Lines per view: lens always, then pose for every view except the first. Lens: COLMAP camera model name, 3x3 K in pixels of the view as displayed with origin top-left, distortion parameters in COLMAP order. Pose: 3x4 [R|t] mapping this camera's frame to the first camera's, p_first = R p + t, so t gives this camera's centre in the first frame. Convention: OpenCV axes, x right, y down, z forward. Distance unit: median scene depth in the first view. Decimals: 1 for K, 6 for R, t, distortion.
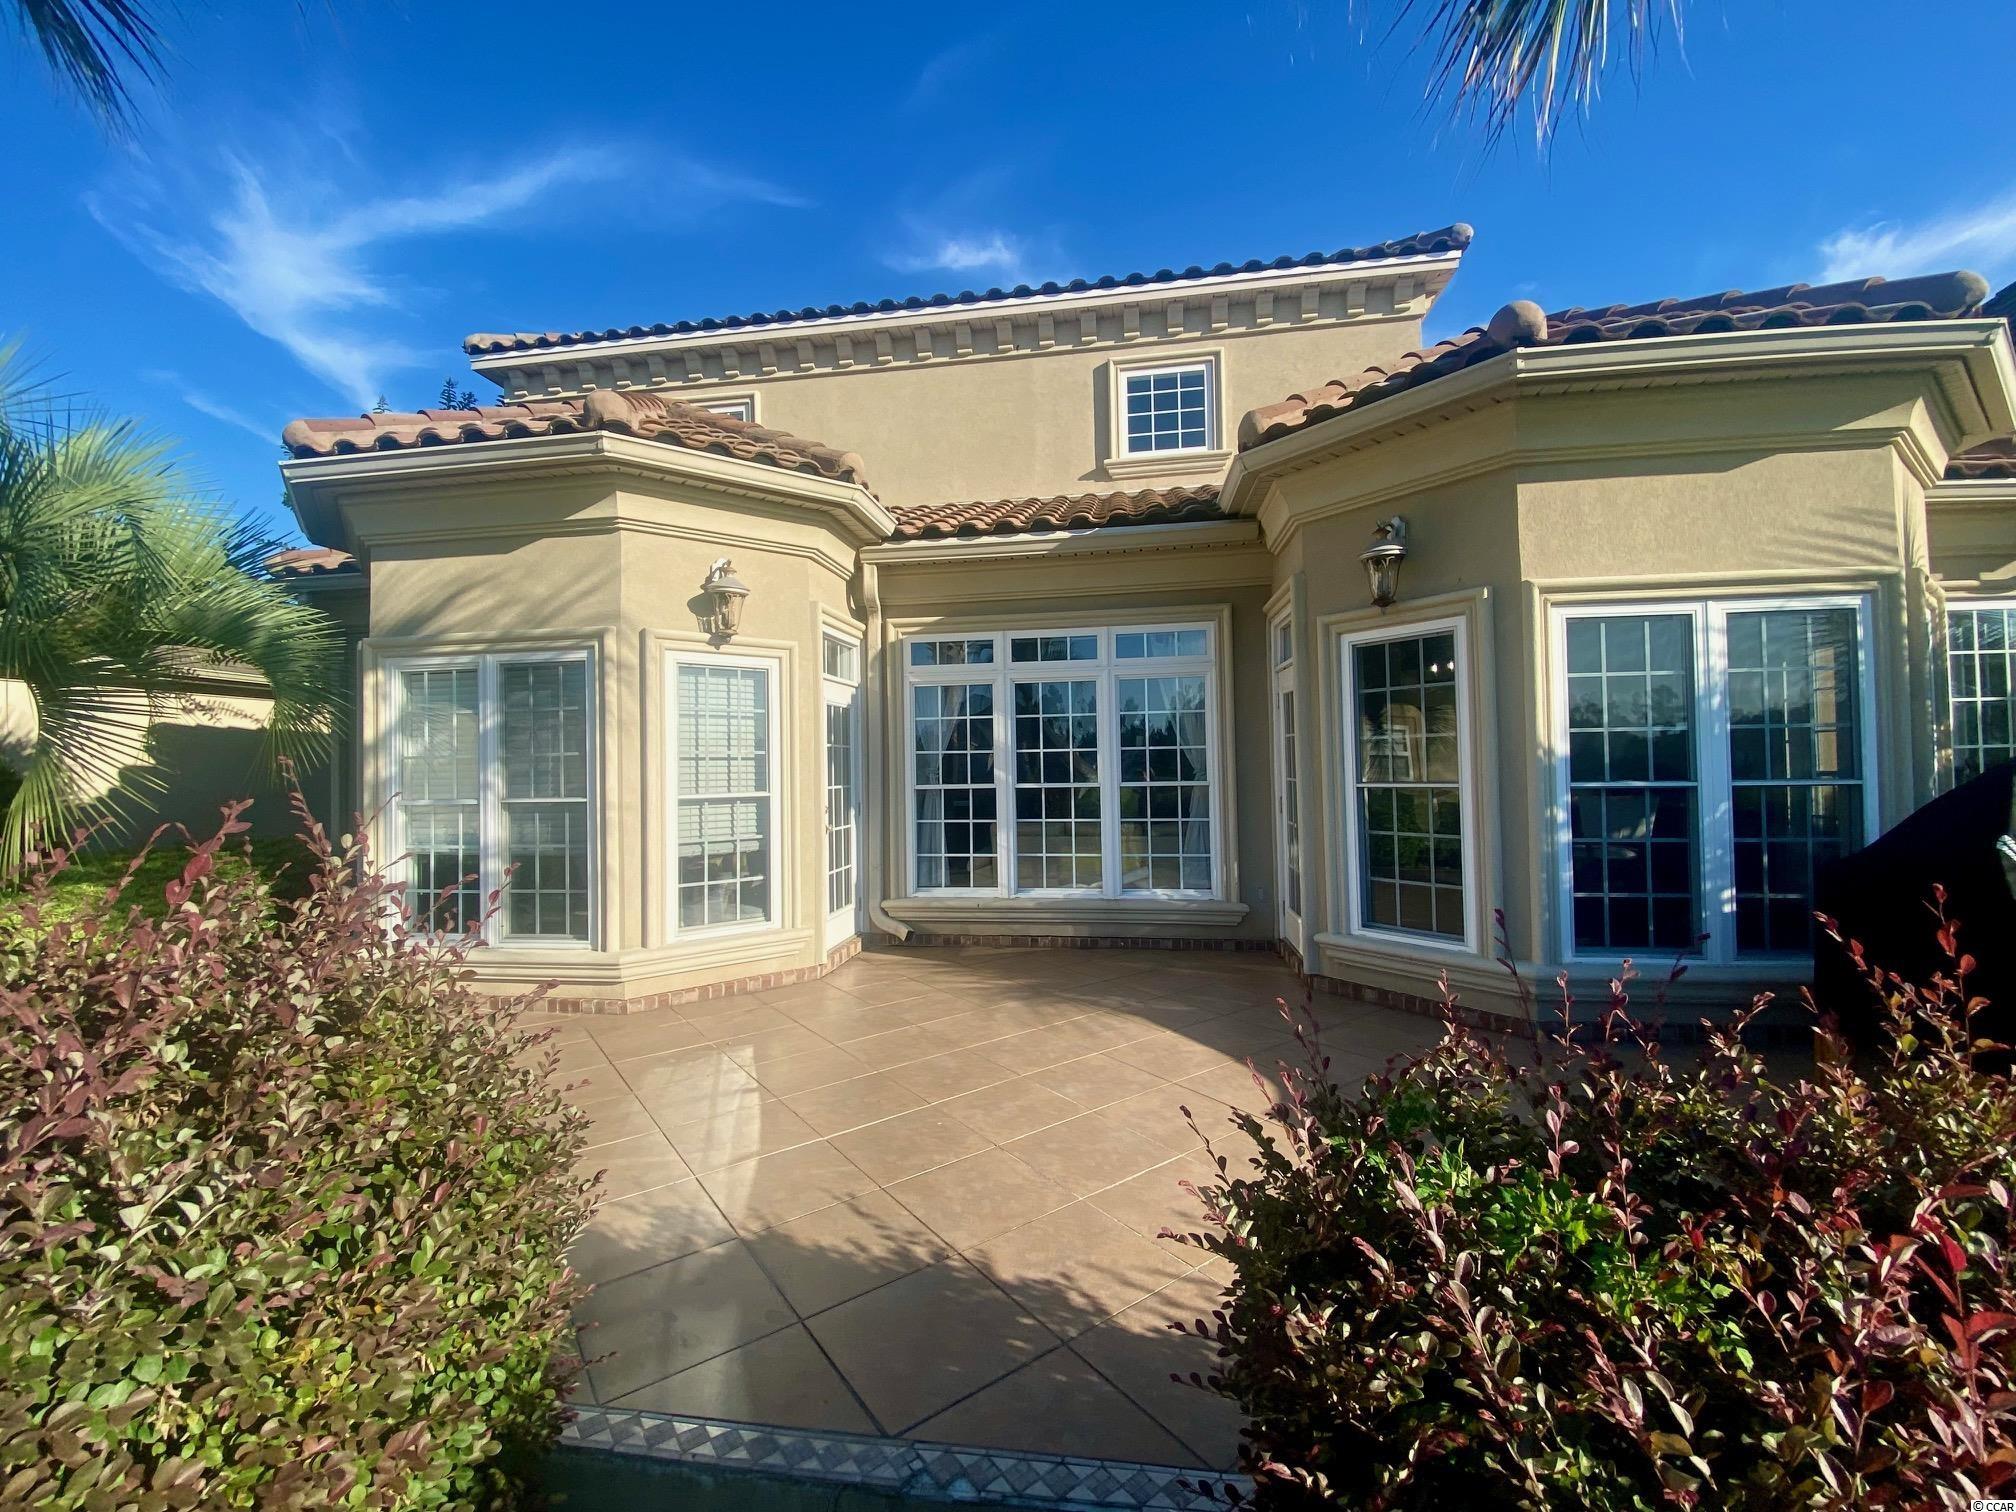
lens RADIAL K [[813.3, 0, 1009.6], [0, 813.3, 748.0], [0, 0, 1]] dist [0.049698, -0.038989]
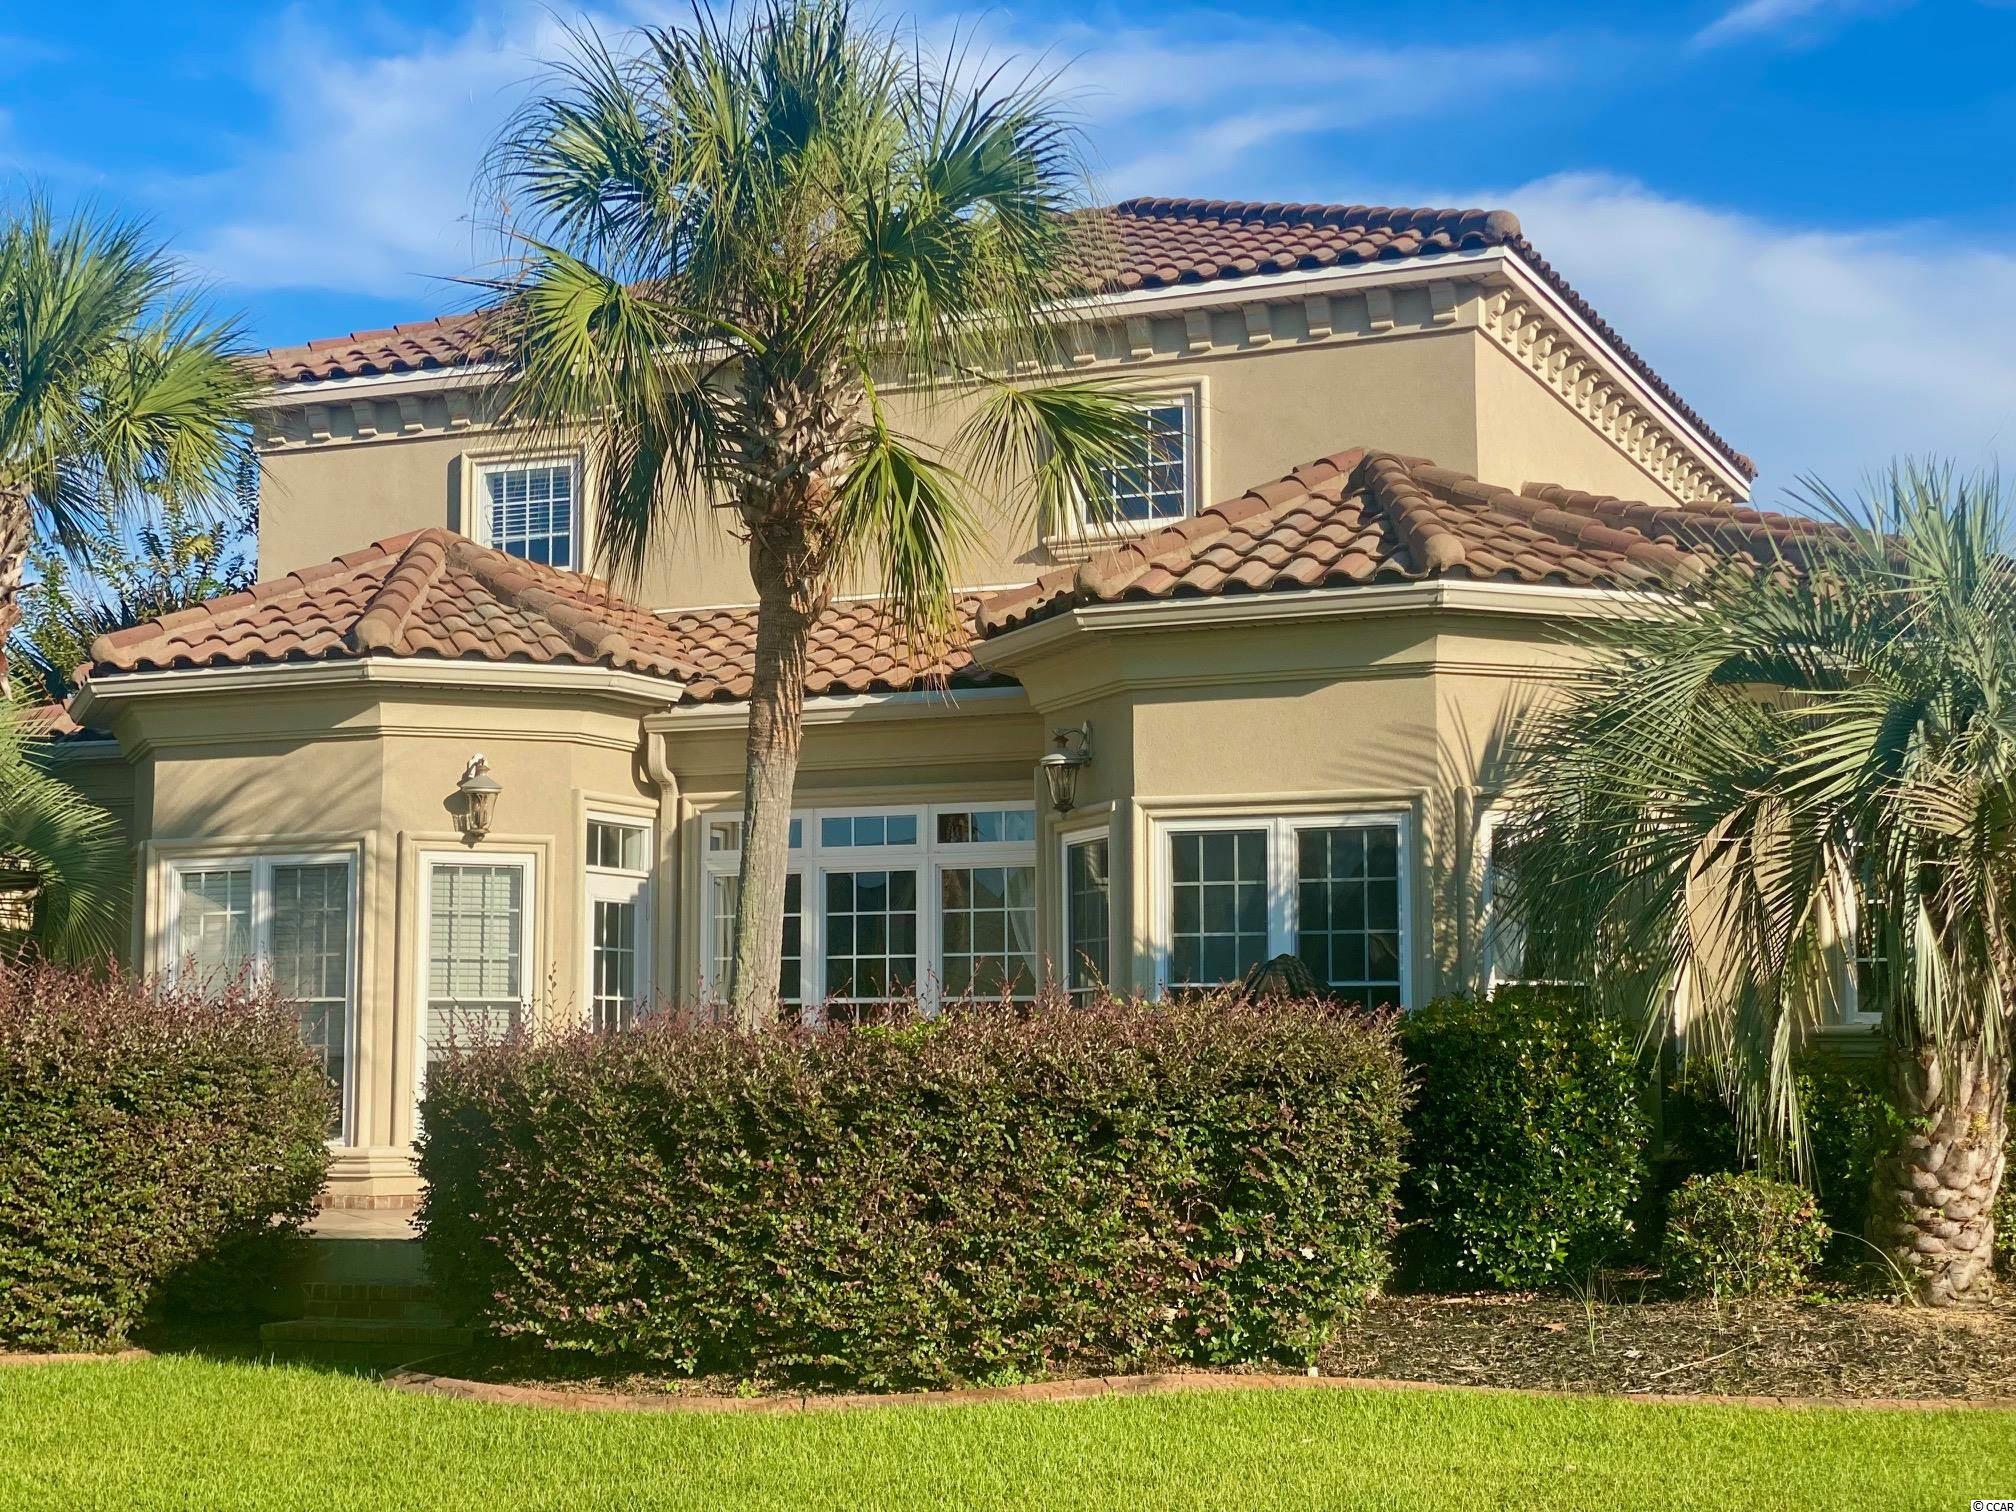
lens RADIAL K [[3102.6, 0, 1005.6], [0, 3102.6, 710.3], [0, 0, 1]] dist [0.107387, 0.062862]
pose [[0.964557, -0.013822, -0.263512, 1.232151], [-0.010043, 0.995981, -0.089003, 0.040272], [0.263683, 0.088495, 0.960541, -2.399445]]
